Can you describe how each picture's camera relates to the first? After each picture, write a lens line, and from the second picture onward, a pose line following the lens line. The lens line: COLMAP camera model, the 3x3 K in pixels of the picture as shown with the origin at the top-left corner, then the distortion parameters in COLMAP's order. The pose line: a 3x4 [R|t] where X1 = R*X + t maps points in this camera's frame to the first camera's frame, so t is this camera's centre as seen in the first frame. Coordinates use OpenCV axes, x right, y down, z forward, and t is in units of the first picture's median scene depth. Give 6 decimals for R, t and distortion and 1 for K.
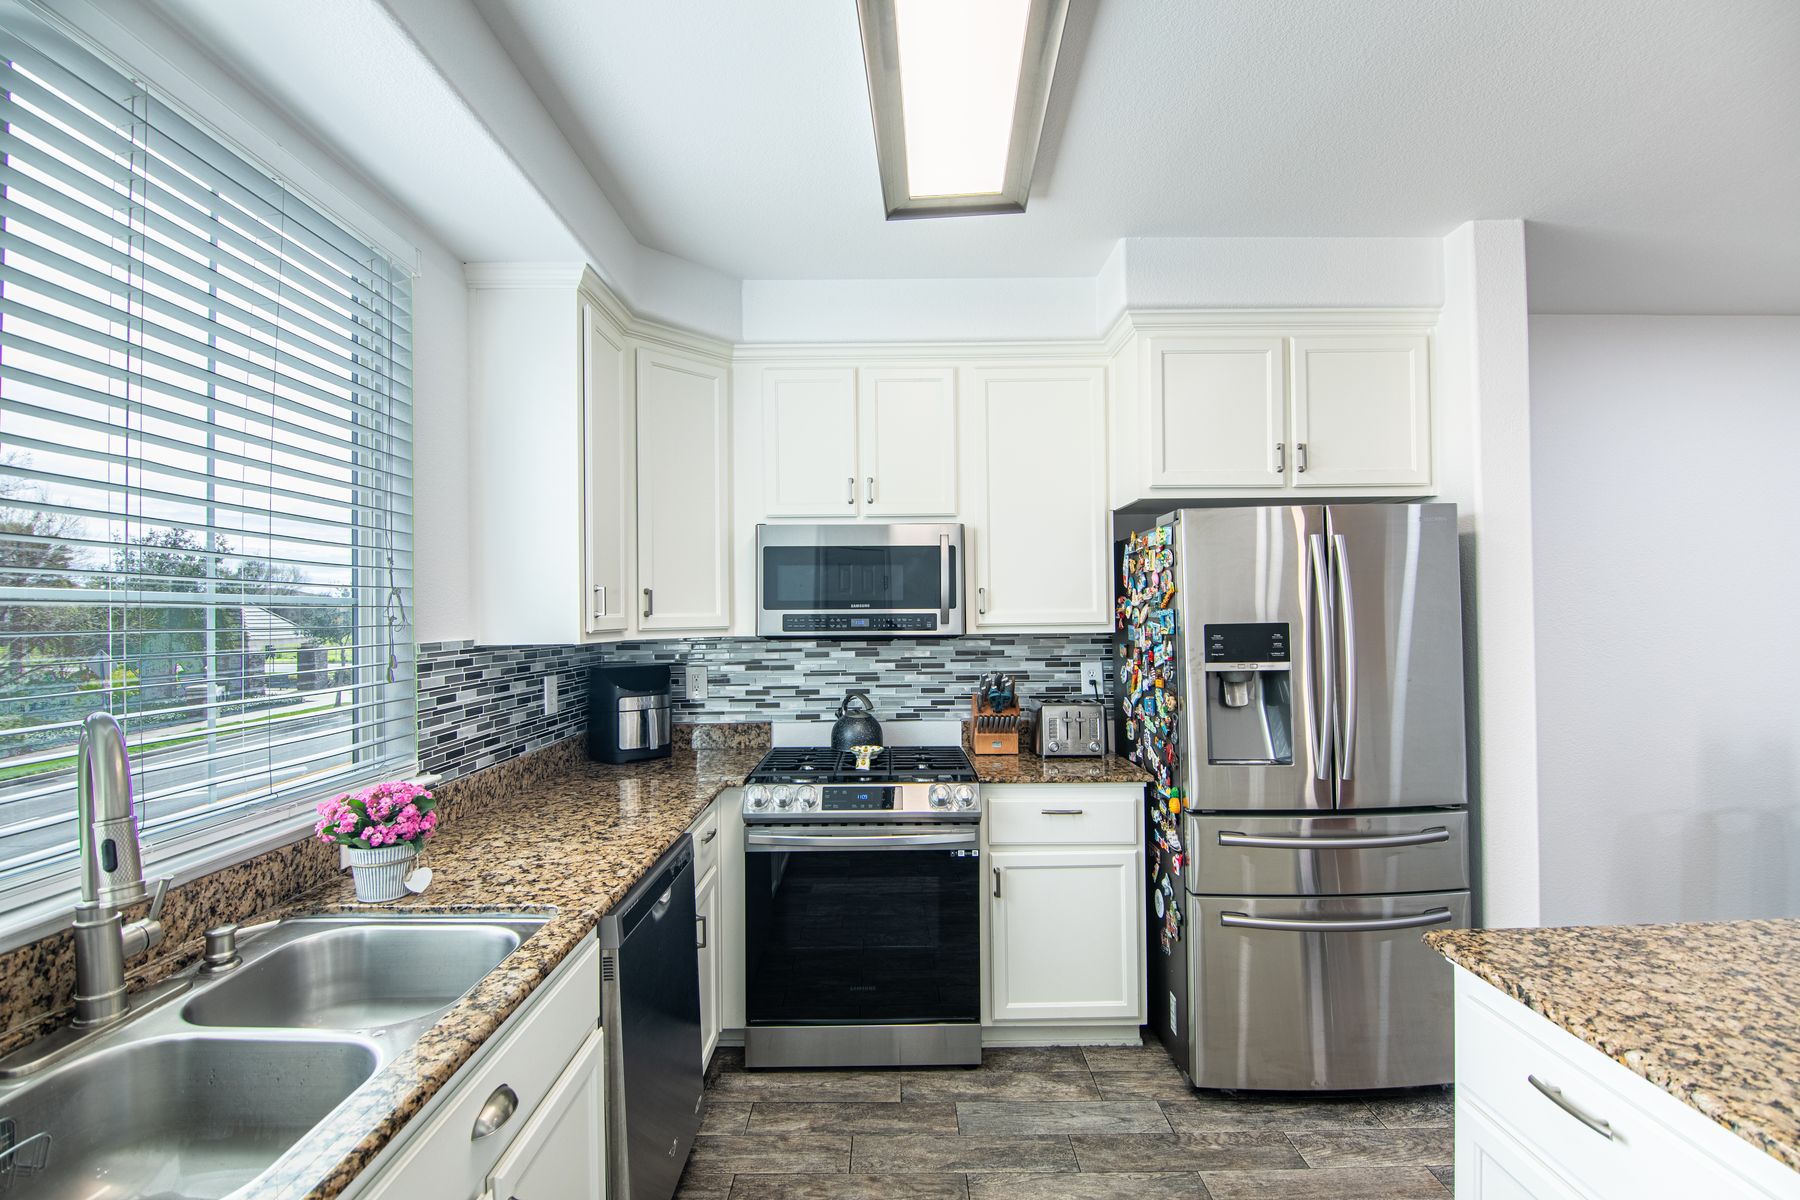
lens RADIAL K [[795.1, 0, 900.0], [0, 795.1, 600.0], [0, 0, 1]] dist [-0.001310, -0.000804]
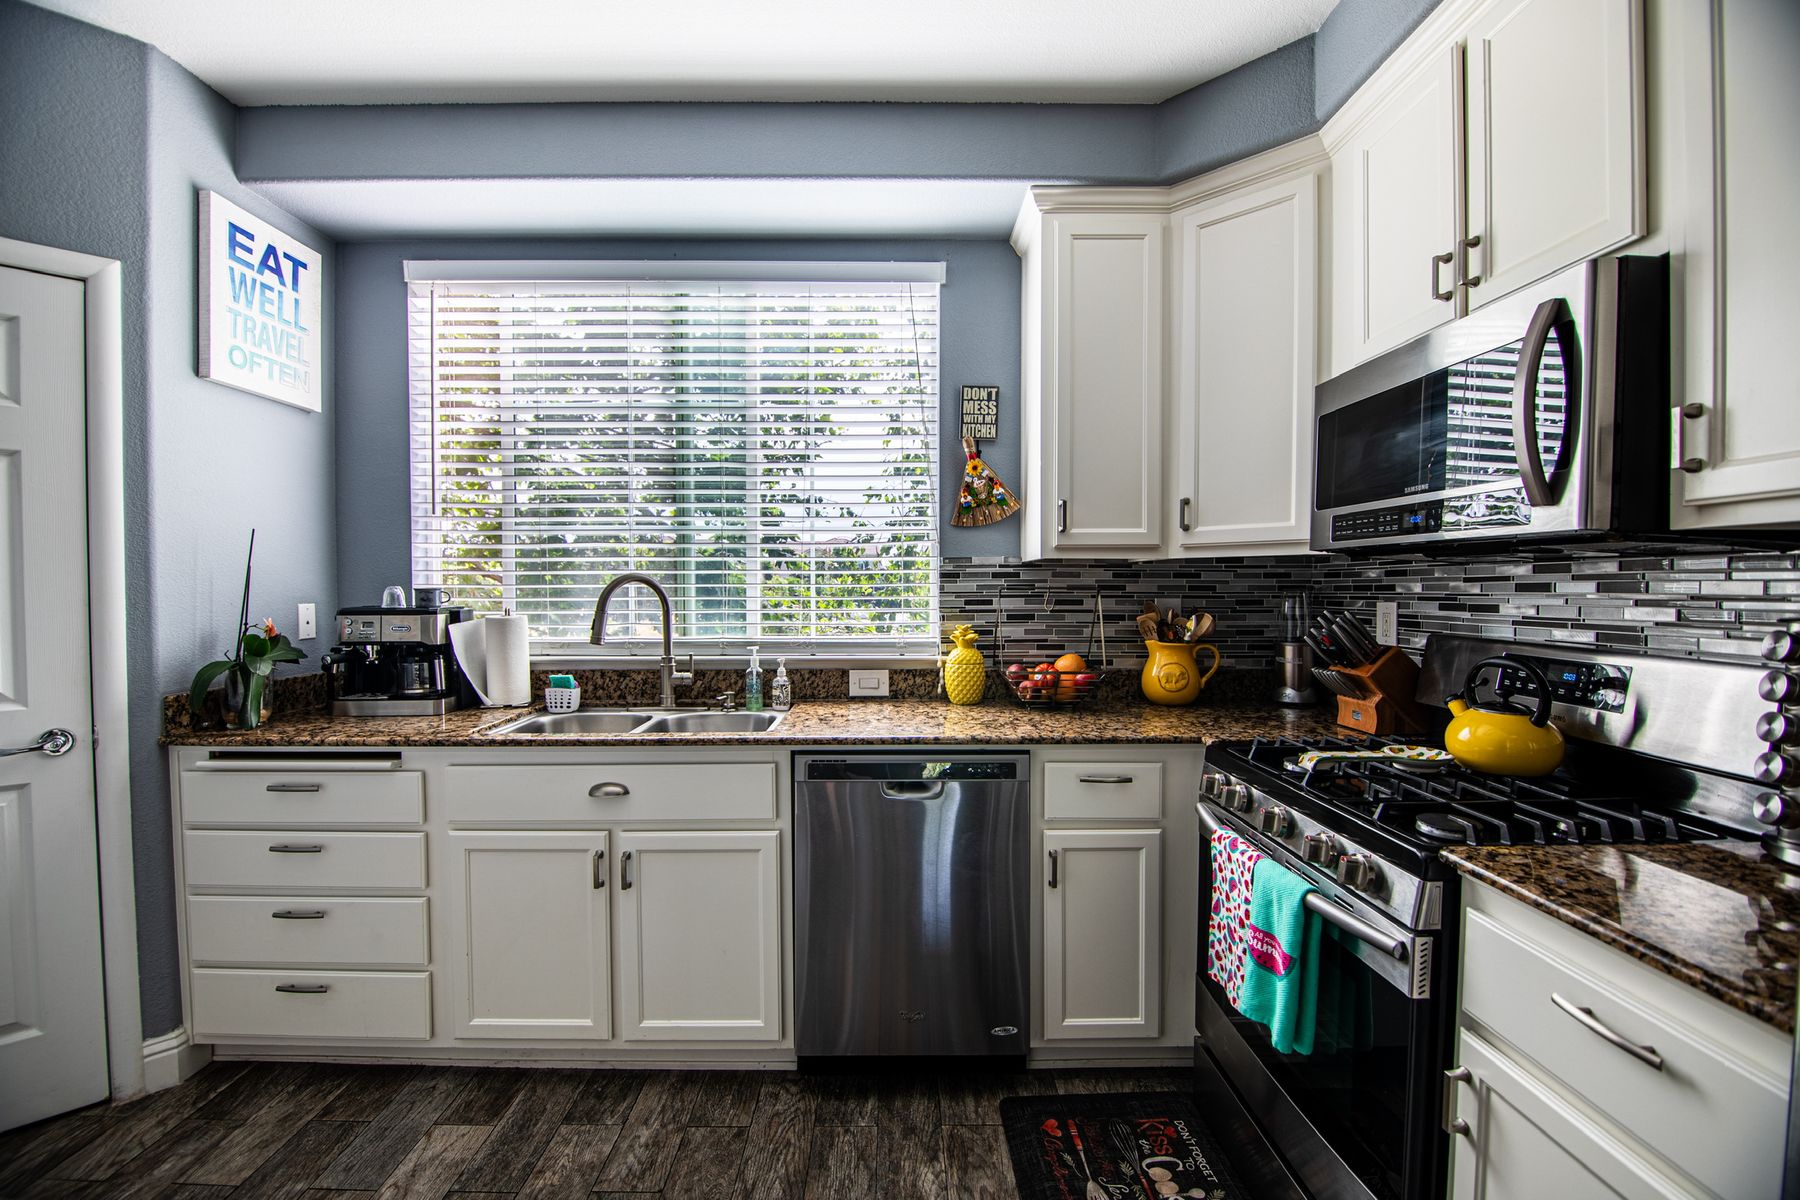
lens RADIAL K [[751.3, 0, 900.0], [0, 751.3, 600.0], [0, 0, 1]] dist [-0.013089, -0.000172]
pose [[0.017482, 0.031002, -0.999366, 0.518527], [0.019156, 0.999325, 0.031336, 0.068347], [0.999664, -0.019692, 0.016877, 0.715824]]
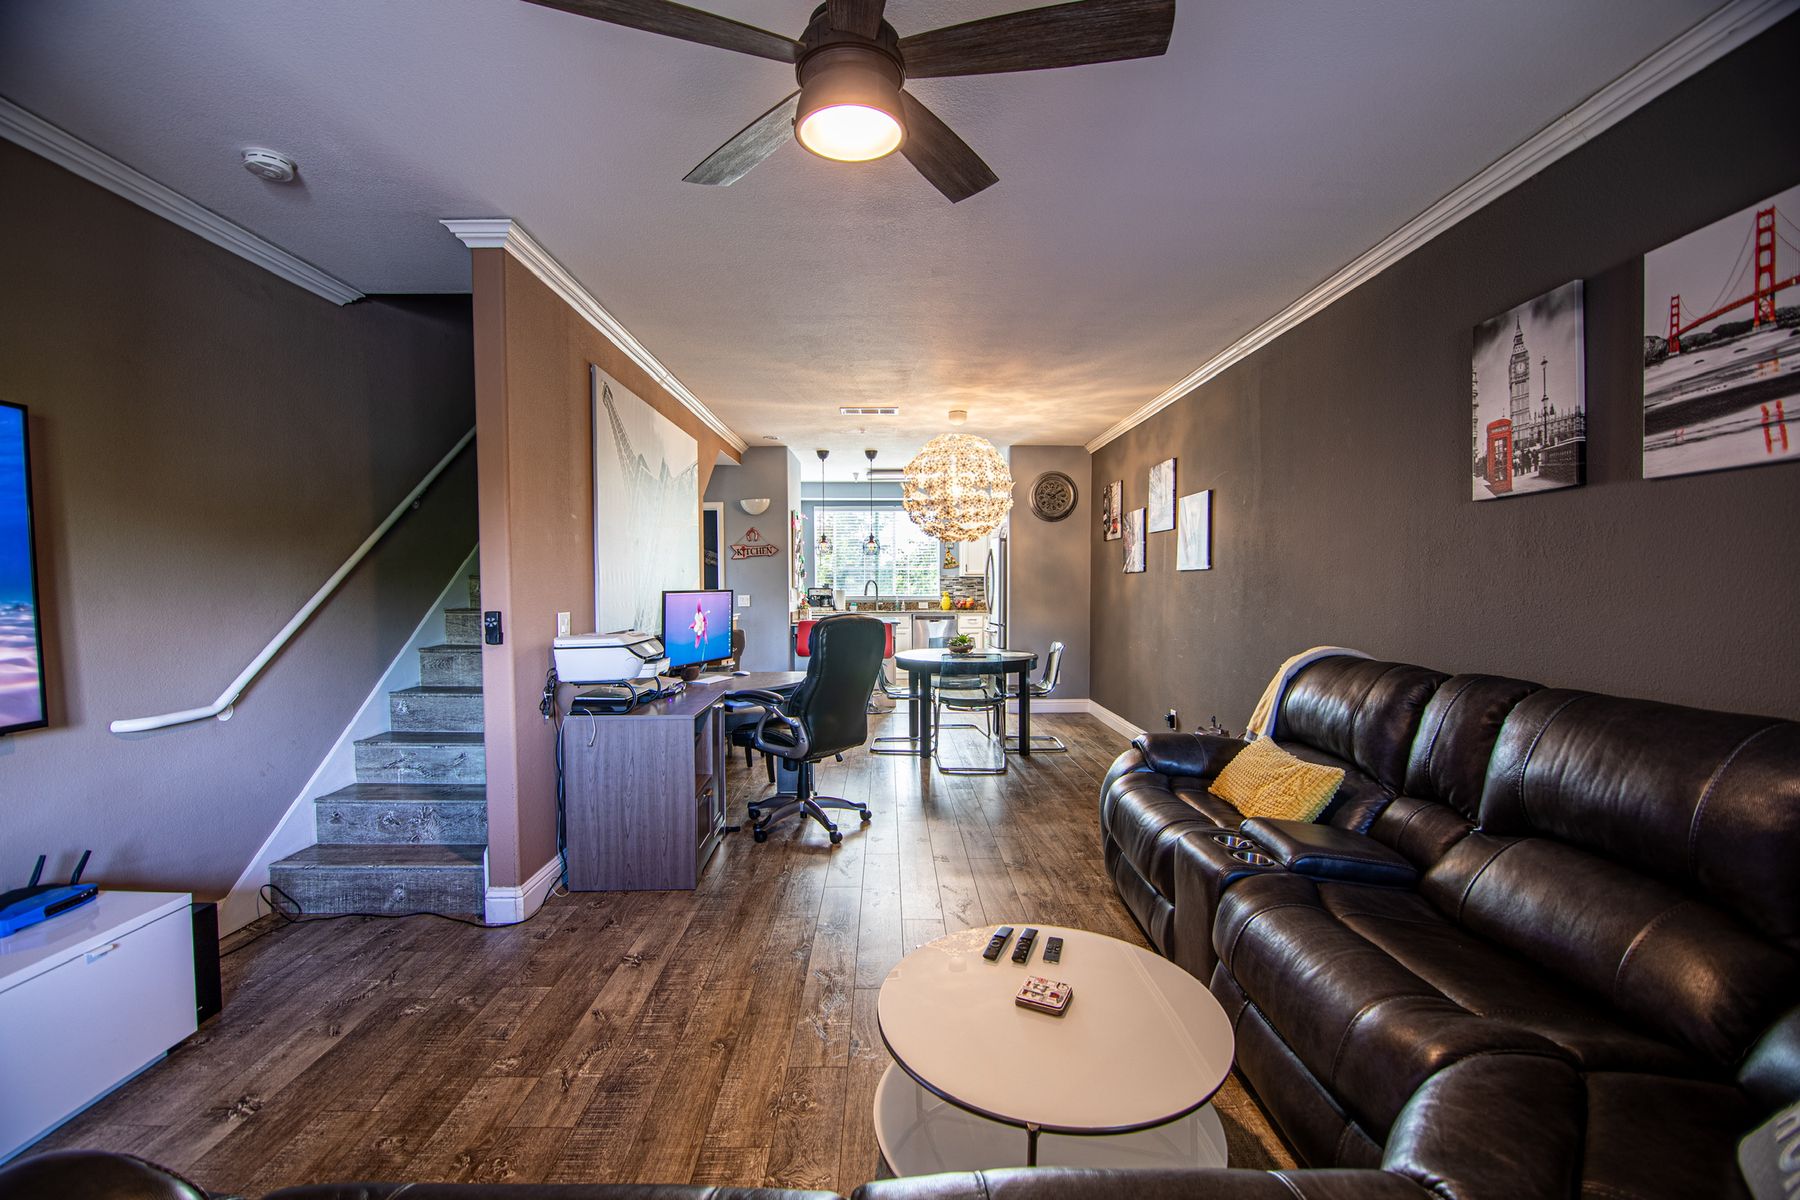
lens RADIAL K [[745.7, 0, 876.4], [0, 745.7, 585.7], [0, 0, 1]] dist [0.001200, -0.000013]
pose [[-0.020878, 0.015765, -0.999658, 3.728691], [0.023535, 0.999606, 0.015273, 0.027603], [0.999505, -0.023208, -0.021241, 0.518154]]
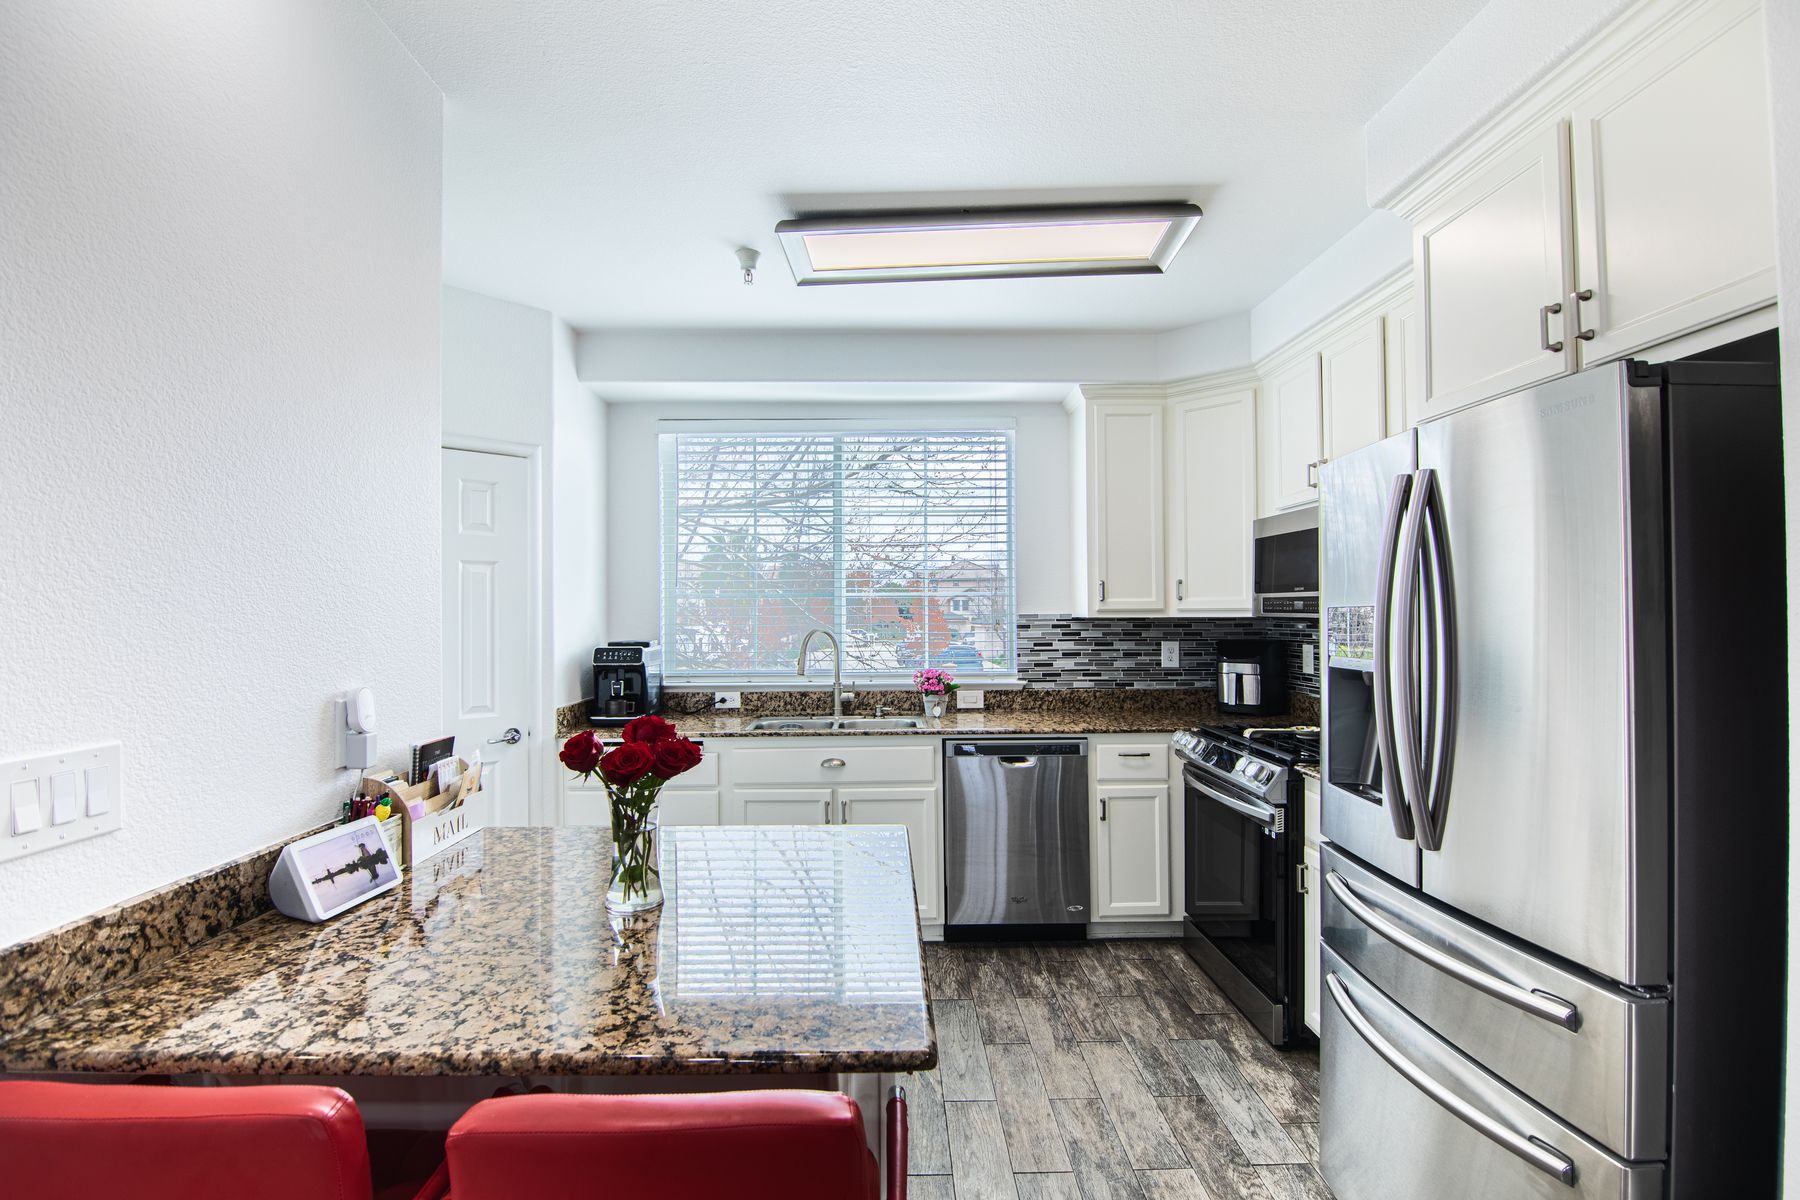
lens RADIAL K [[795.1, 0, 900.0], [0, 795.1, 600.0], [0, 0, 1]] dist [-0.001310, -0.000804]
pose [[0.031710, -0.002201, -0.999495, 1.084453], [0.023737, 0.999717, -0.001448, 0.012344], [0.999215, -0.023679, 0.031753, 0.506778]]
